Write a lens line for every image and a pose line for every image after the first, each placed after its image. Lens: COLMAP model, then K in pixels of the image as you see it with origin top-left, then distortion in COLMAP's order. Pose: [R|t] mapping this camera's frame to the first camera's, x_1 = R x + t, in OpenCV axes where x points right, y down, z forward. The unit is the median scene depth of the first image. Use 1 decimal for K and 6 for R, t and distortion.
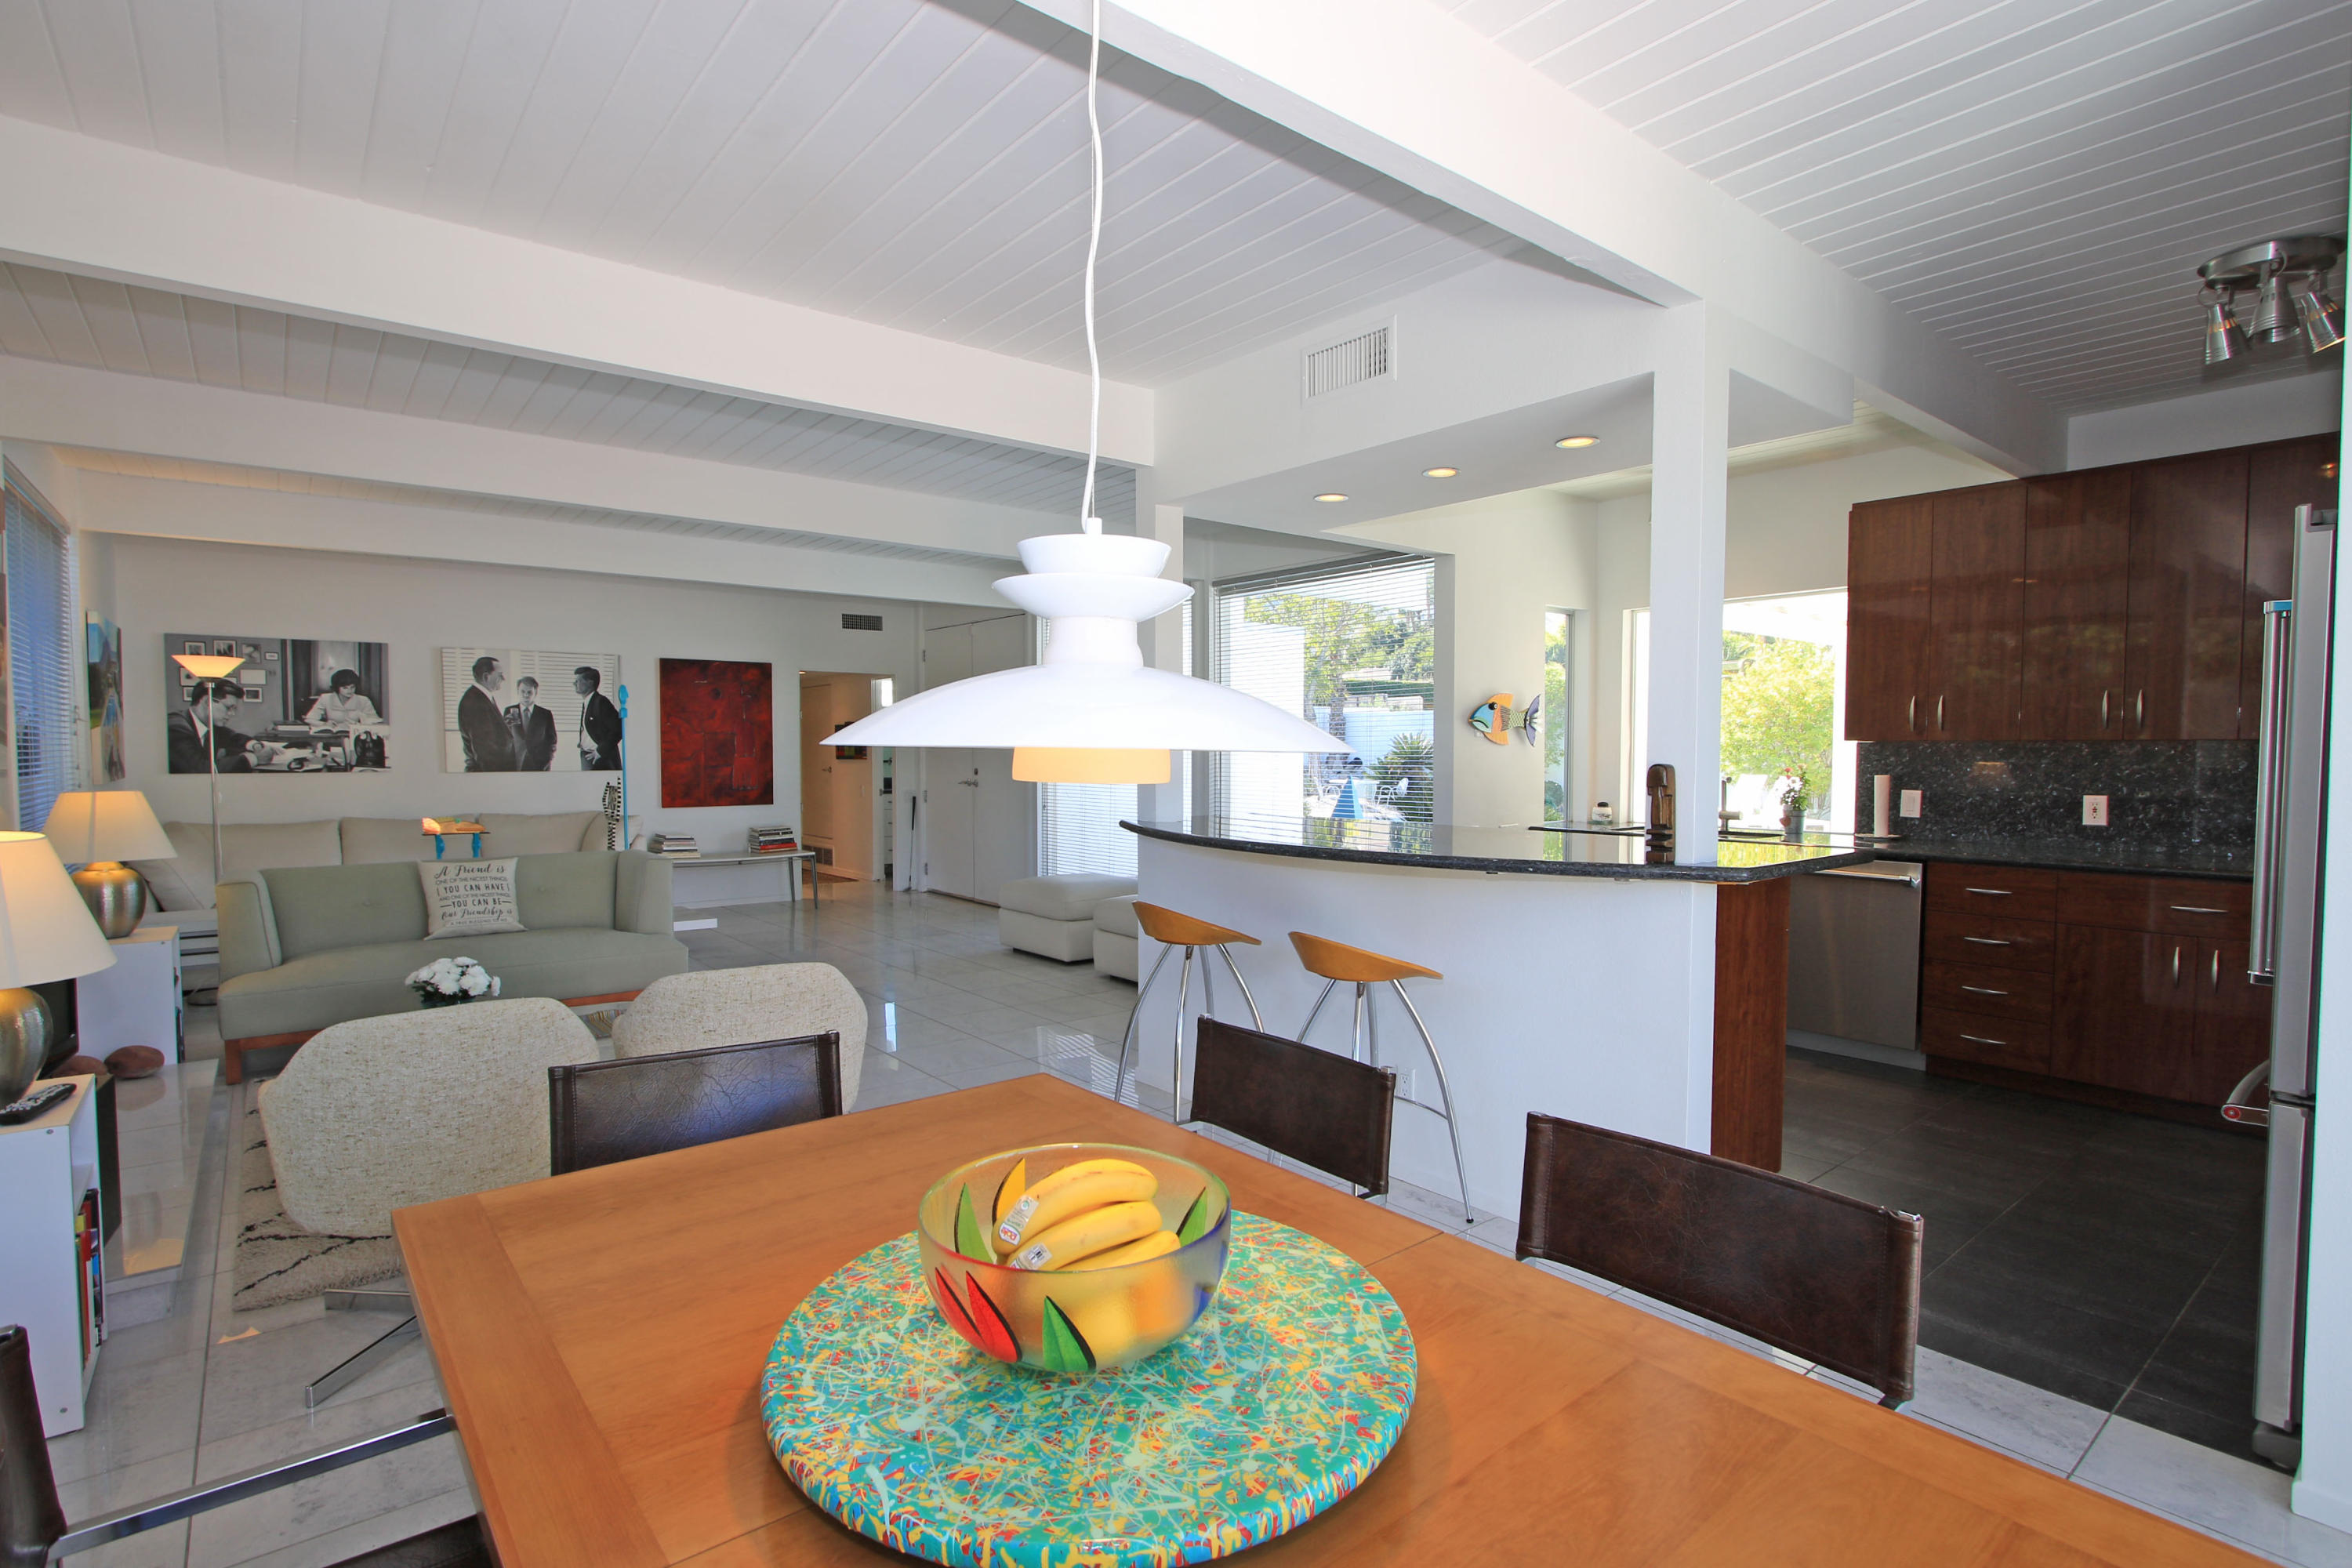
lens RADIAL K [[1133.6, 0, 1164.2], [0, 1133.6, 797.5], [0, 0, 1]] dist [-0.019041, 0.003289]
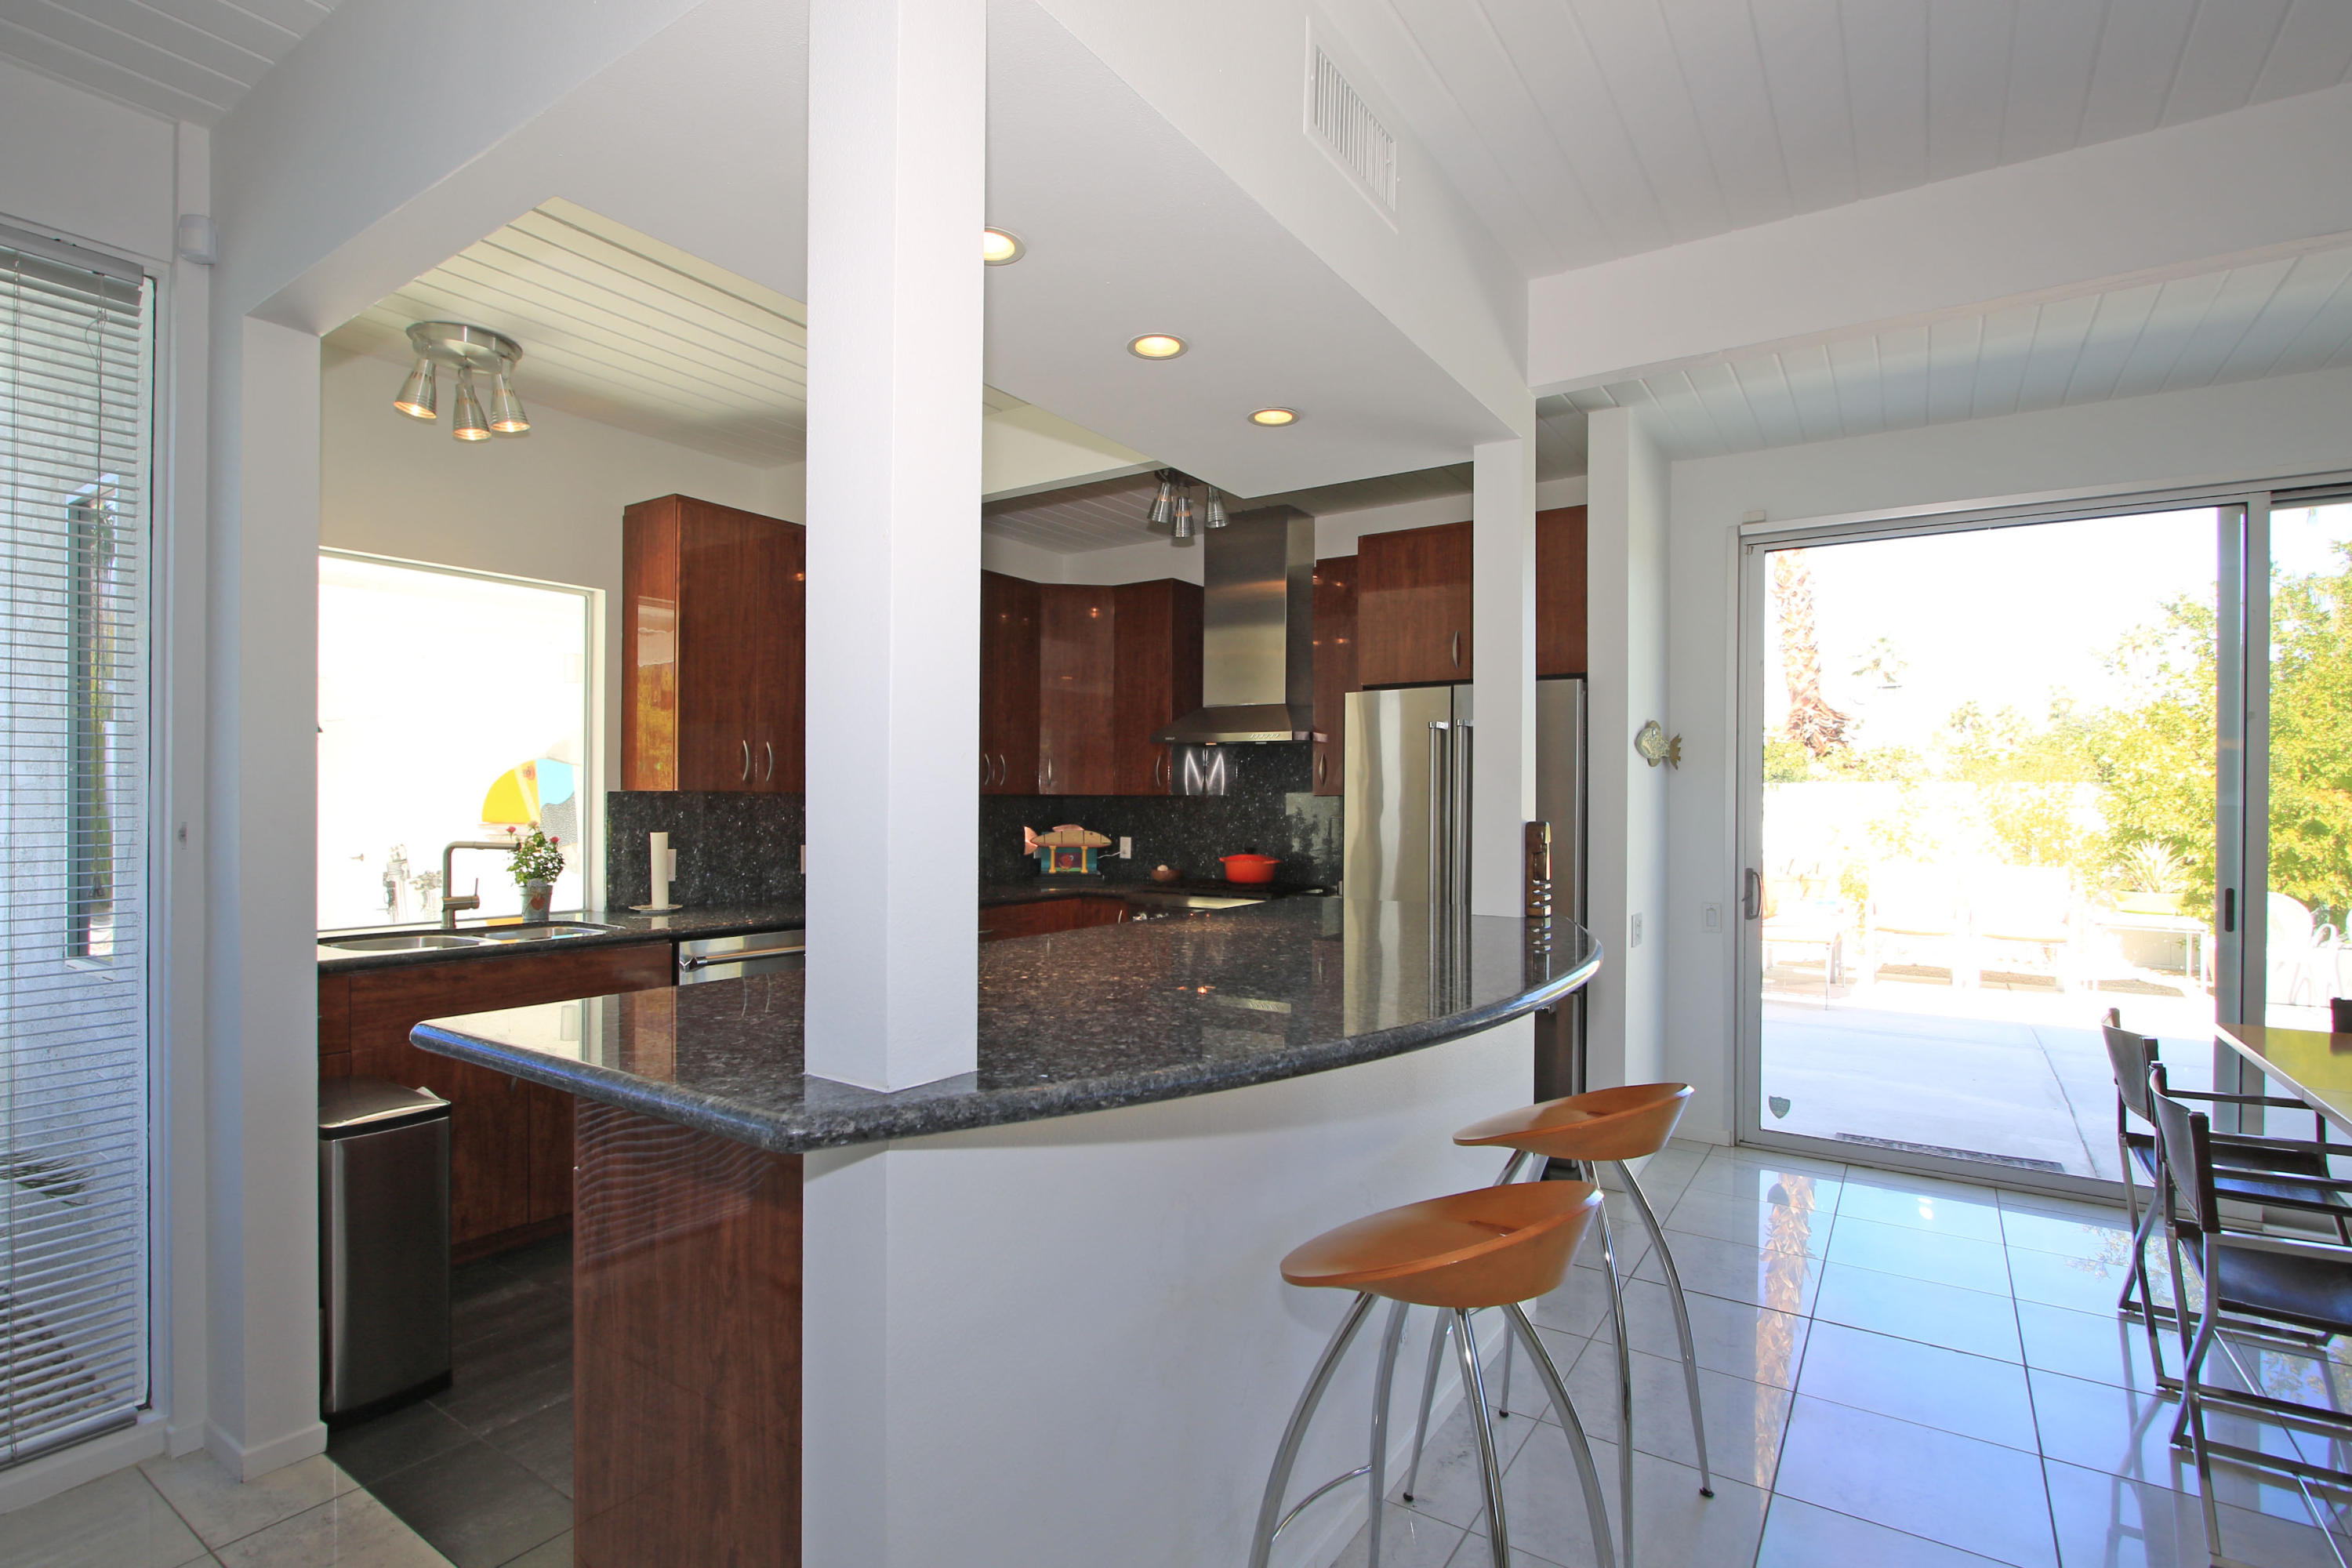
lens RADIAL K [[1133.6, 0, 1175.9], [0, 1133.6, 797.0], [0, 0, 1]] dist [-0.019041, 0.003289]
pose [[-0.291920, 0.001546, 0.956442, -0.160201], [0.035497, 0.999327, 0.009219, -0.025564], [-0.955784, 0.036642, -0.291778, 0.562443]]
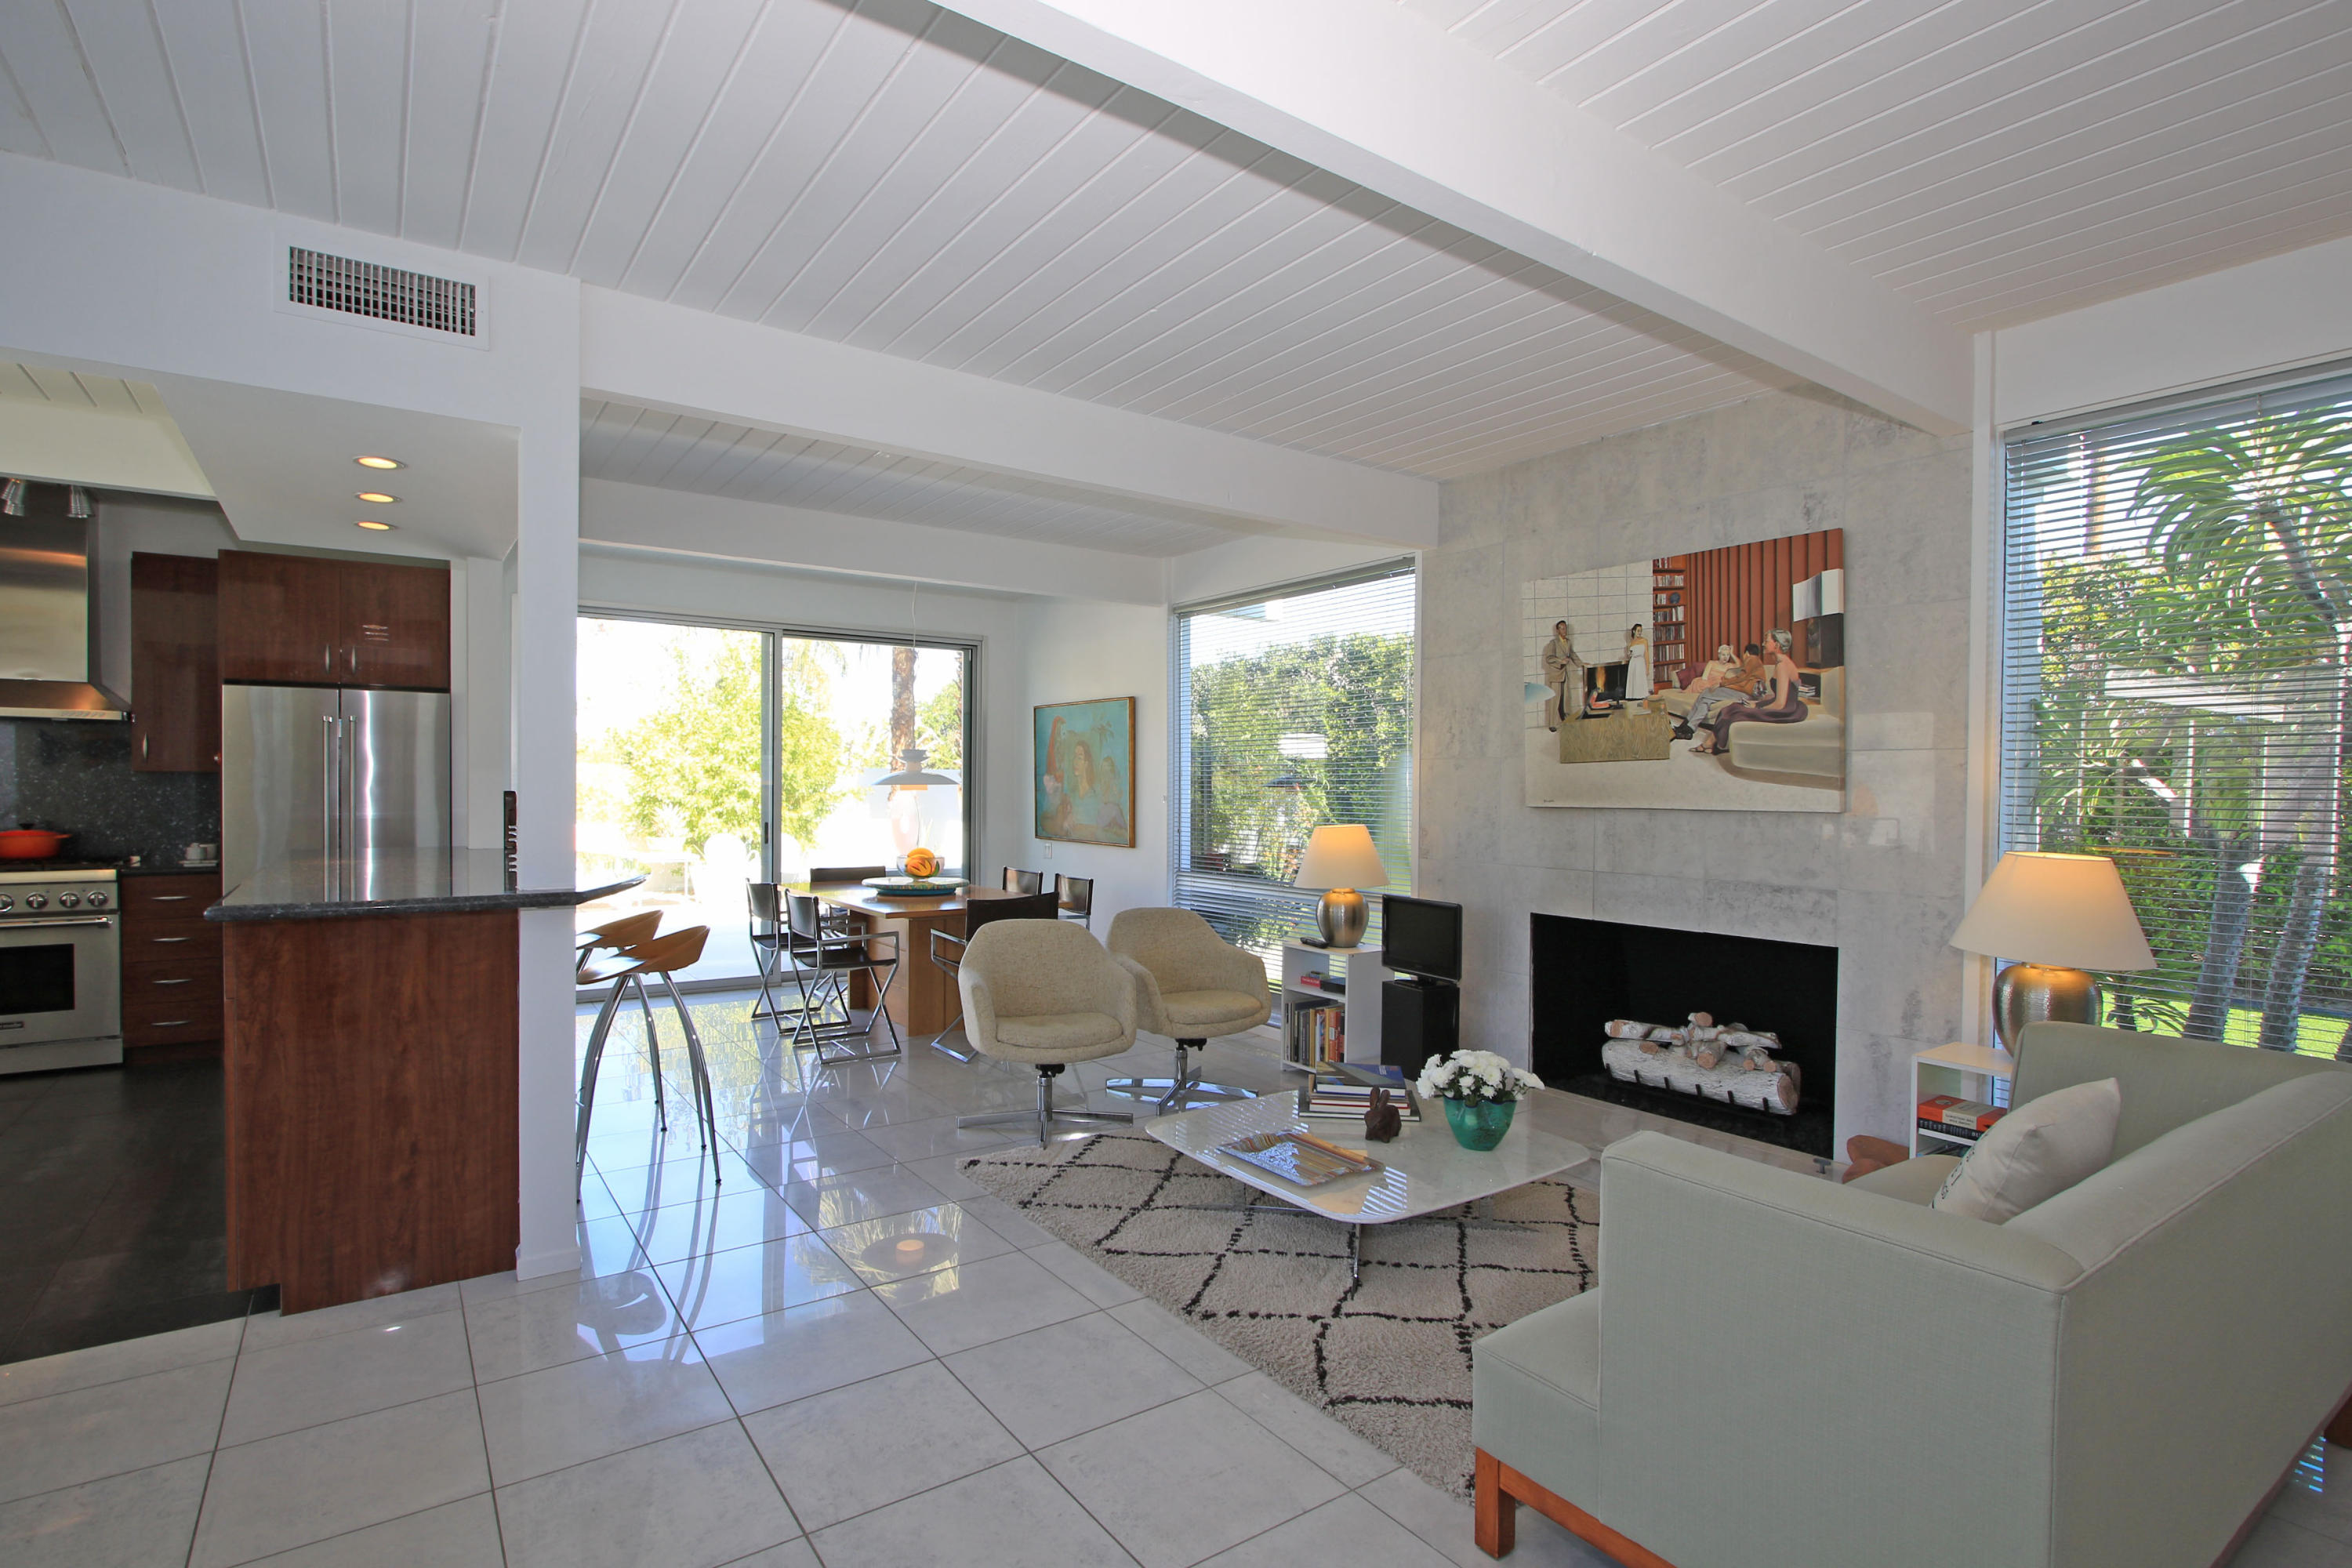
lens RADIAL K [[1141.1, 0, 1164.8], [0, 1141.1, 804.2], [0, 0, 1]] dist [-0.018099, 0.002882]
pose [[-0.997840, -0.008659, 0.065118, -0.238300], [-0.004751, 0.998191, 0.059929, -0.041320], [-0.065520, 0.059490, -0.996076, 0.932550]]
